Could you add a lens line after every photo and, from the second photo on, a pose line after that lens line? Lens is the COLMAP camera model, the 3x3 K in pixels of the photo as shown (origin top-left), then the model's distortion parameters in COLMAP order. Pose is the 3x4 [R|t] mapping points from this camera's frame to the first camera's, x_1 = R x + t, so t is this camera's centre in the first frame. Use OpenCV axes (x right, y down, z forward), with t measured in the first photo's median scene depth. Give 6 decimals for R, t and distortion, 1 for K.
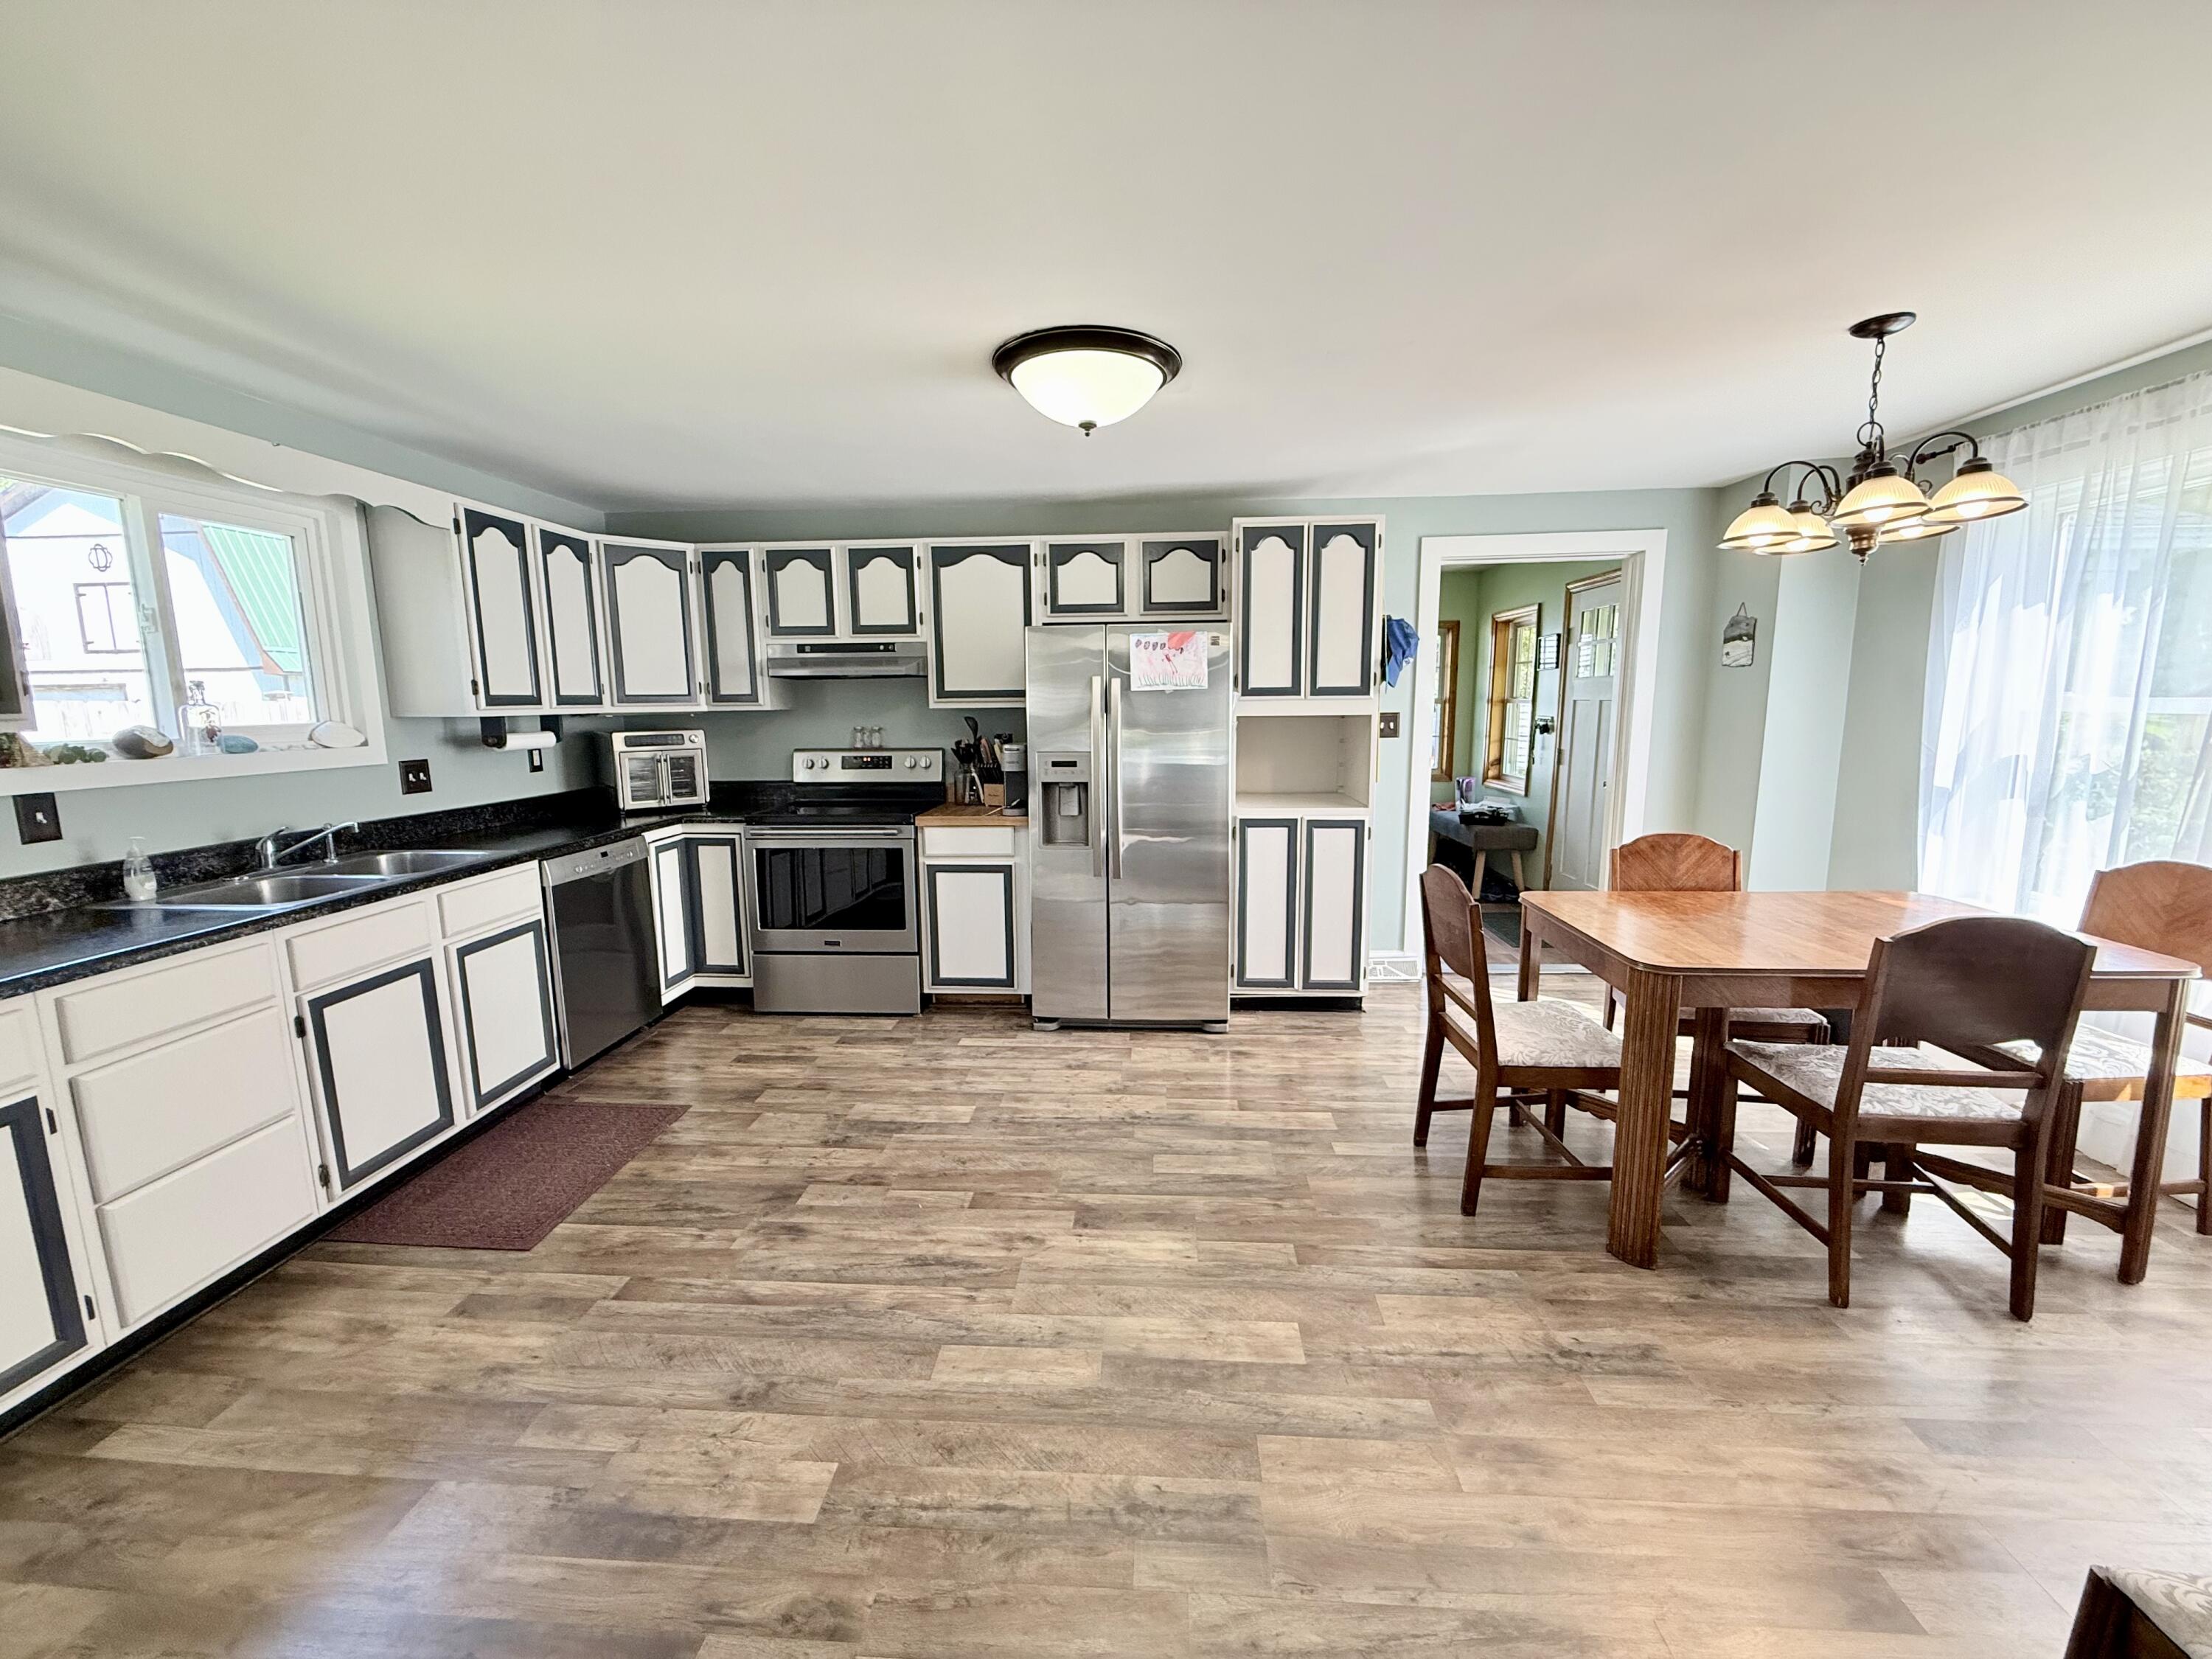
lens RADIAL K [[887.0, 0, 1106.0], [0, 887.0, 829.5], [0, 0, 1]] dist [-0.002055, 0.000247]
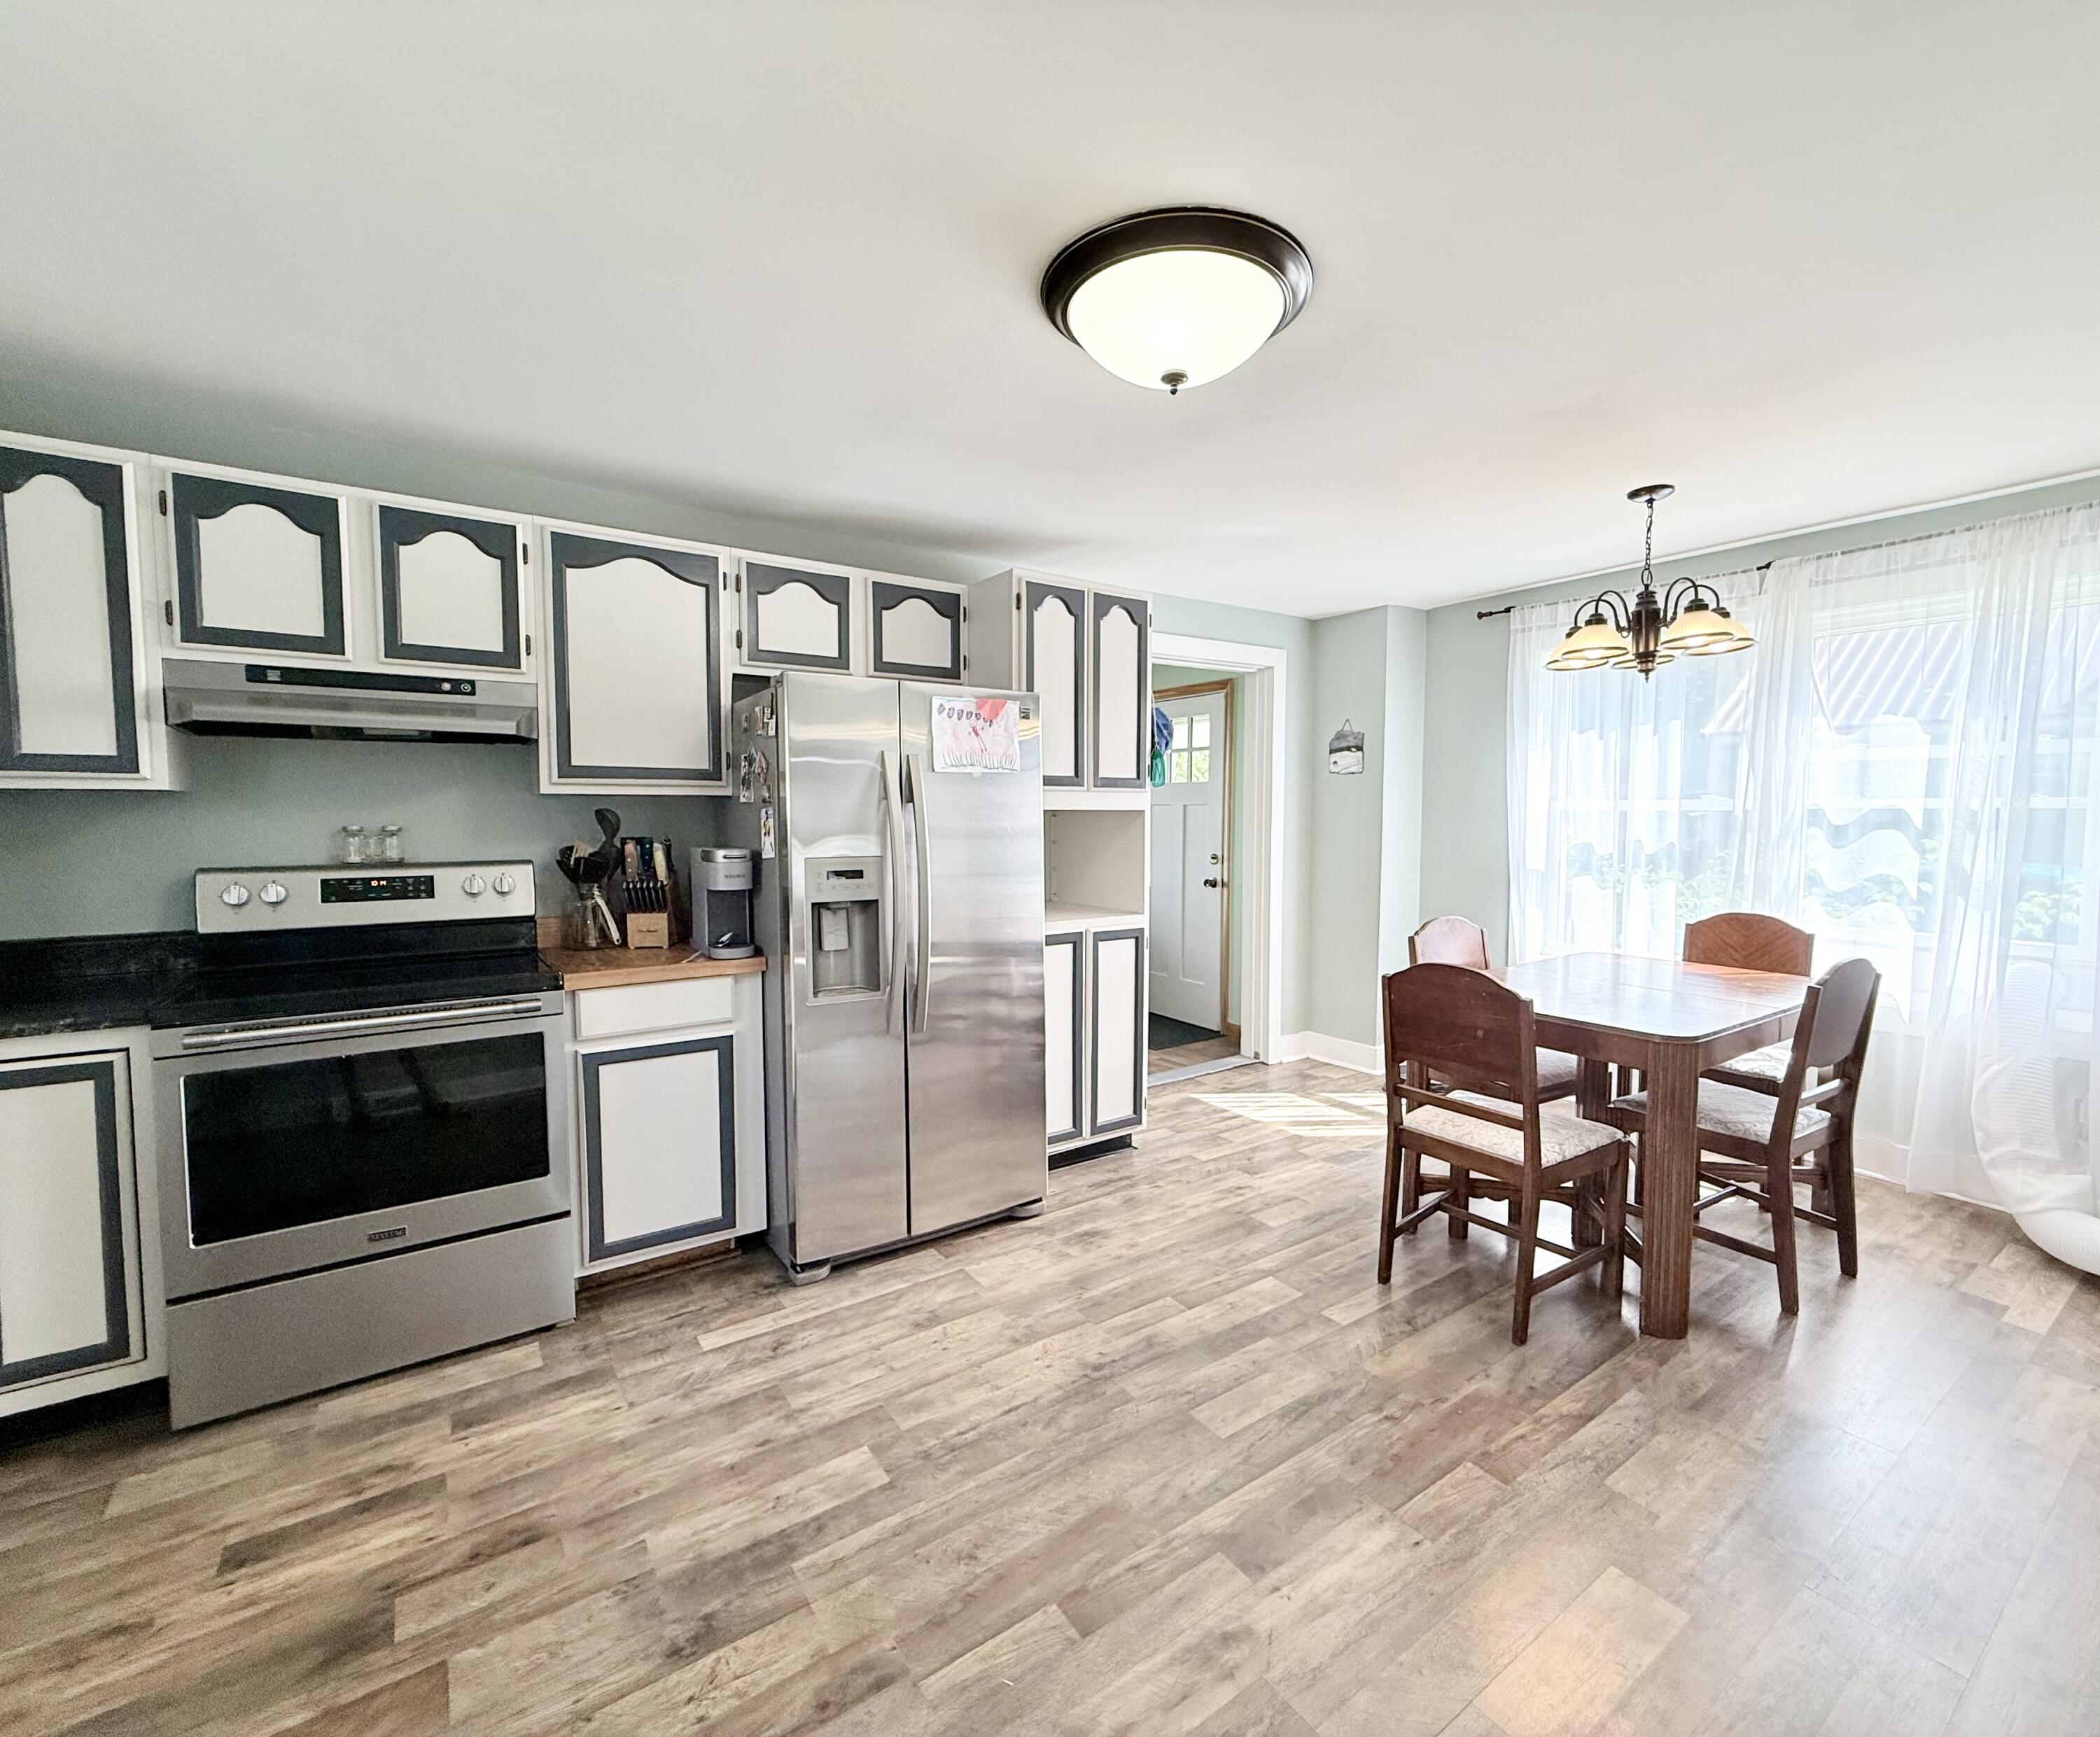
lens RADIAL K [[920.8, 0, 1058.9], [0, 920.8, 868.8], [0, 0, 1]] dist [-0.001649, -0.000035]
pose [[0.780949, -0.027001, 0.624011, -0.356141], [0.082195, 0.994819, -0.059821, -0.021984], [-0.619163, 0.098007, 0.779122, 0.338859]]
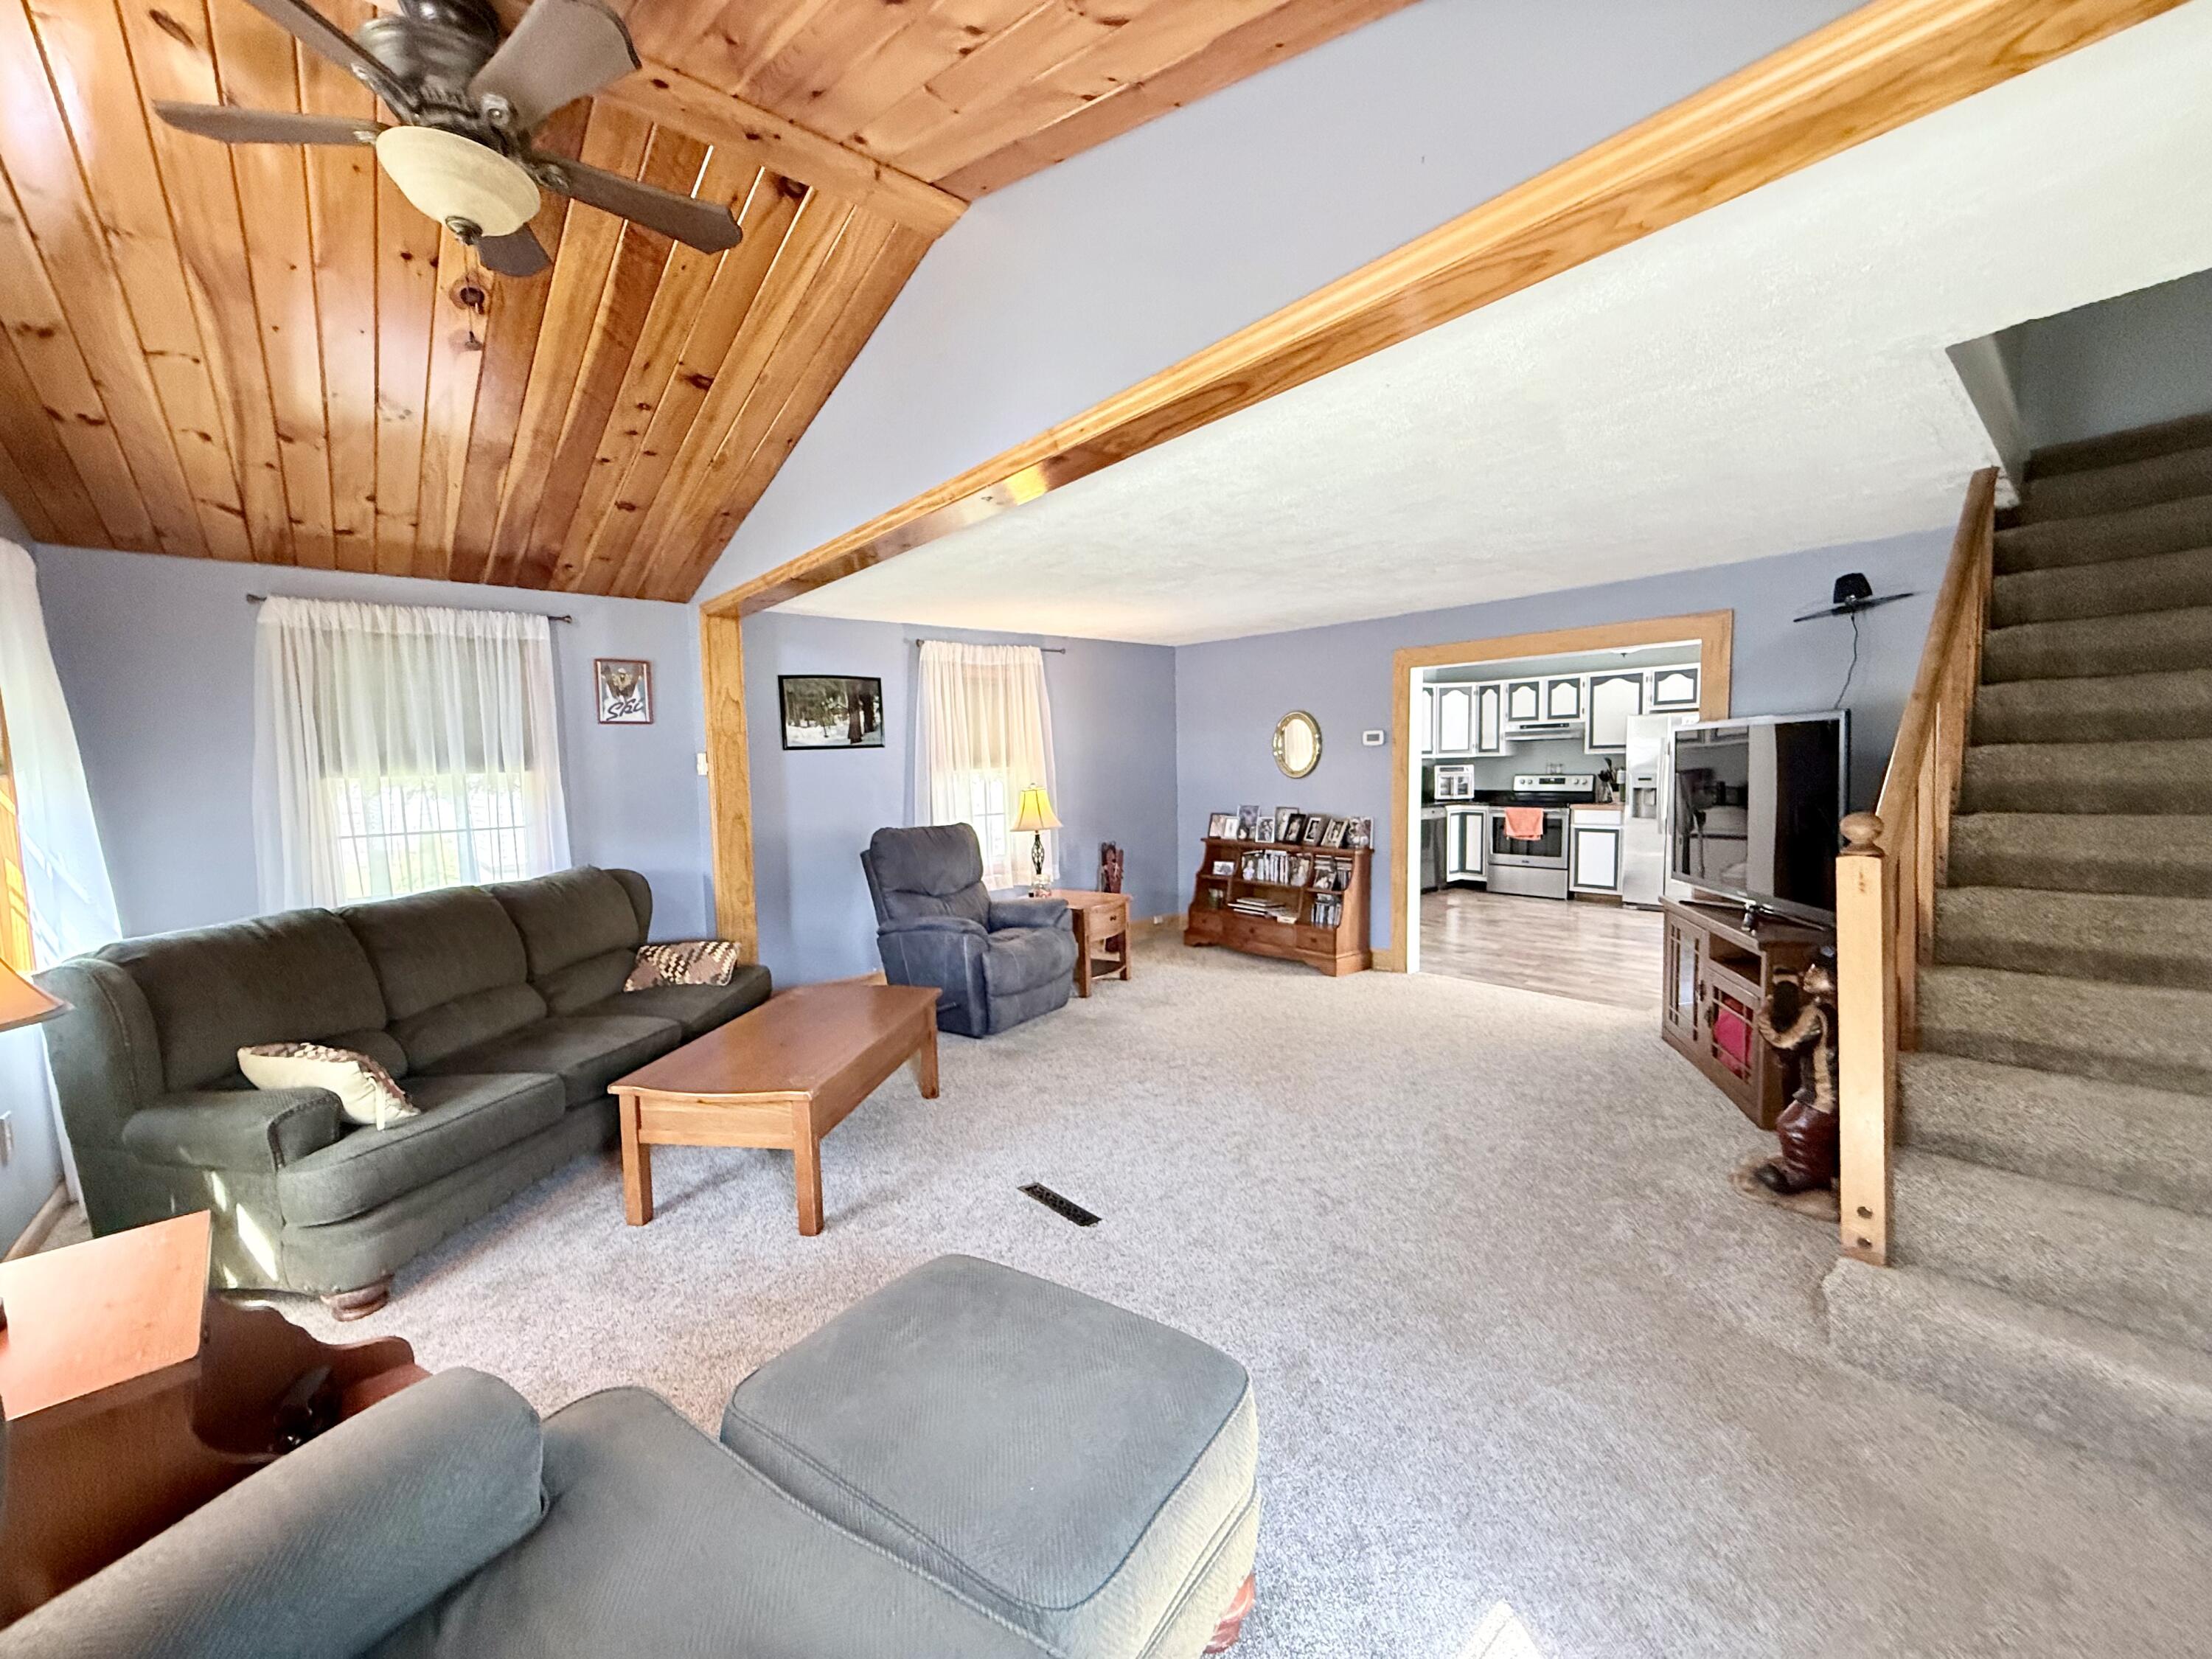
lens RADIAL K [[865.3, 0, 1111.6], [0, 865.3, 832.4], [0, 0, 1]] dist [-0.001004, 0.000645]
pose [[0.700752, 0.051929, -0.711512, 0.525095], [-0.087099, 0.996114, -0.013081, 0.185912], [0.708068, 0.071138, 0.702552, -1.310519]]
